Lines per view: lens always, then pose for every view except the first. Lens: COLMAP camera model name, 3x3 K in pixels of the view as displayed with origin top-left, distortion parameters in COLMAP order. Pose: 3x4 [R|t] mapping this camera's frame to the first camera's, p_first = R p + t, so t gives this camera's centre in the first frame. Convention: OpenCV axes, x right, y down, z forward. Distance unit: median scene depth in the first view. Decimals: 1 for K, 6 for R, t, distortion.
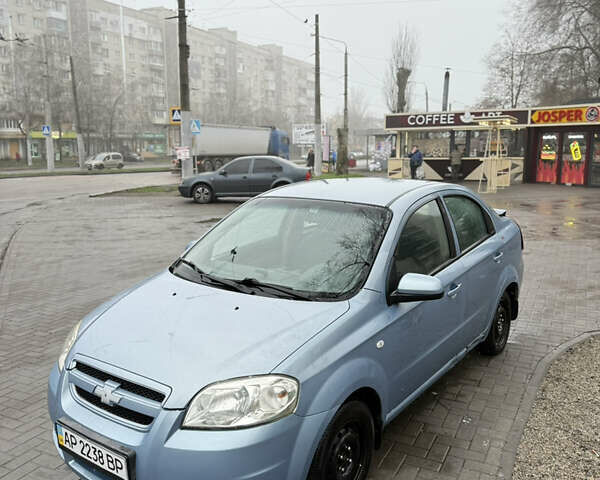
lens RADIAL K [[552.6, 0, 297.3], [0, 552.6, 237.9], [0, 0, 1]] dist [0.147481, -0.275047]
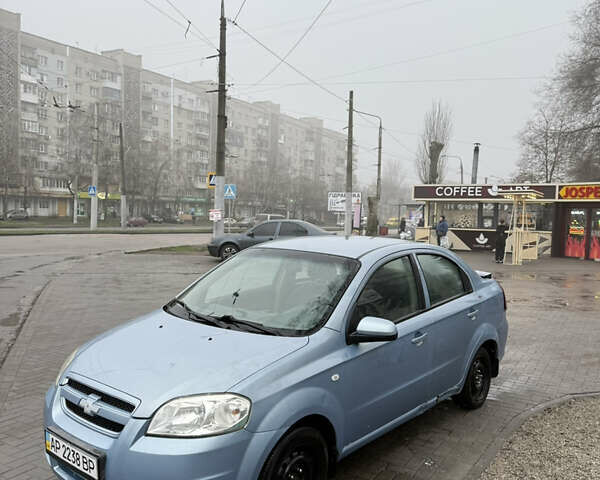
lens RADIAL K [[550.0, 0, 300.0], [0, 550.0, 240.0], [0, 0, 1]] dist [0.137117, -0.250145]
pose [[0.997650, 0.036828, -0.057770, 0.015411], [-0.043191, 0.992646, -0.113084, 0.005306], [0.053181, 0.115314, 0.991904, -0.016505]]
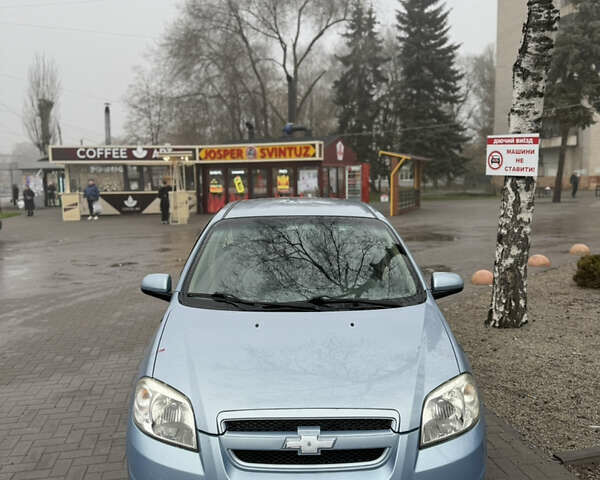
lens RADIAL K [[550.0, 0, 300.0], [0, 550.0, 240.0], [0, 0, 1]] dist [0.137117, -0.250145]
pose [[0.807434, -0.070444, 0.585737, -0.084829], [0.105081, 0.994142, -0.025292, -0.000637], [-0.580524, 0.081972, 0.810106, 0.031172]]
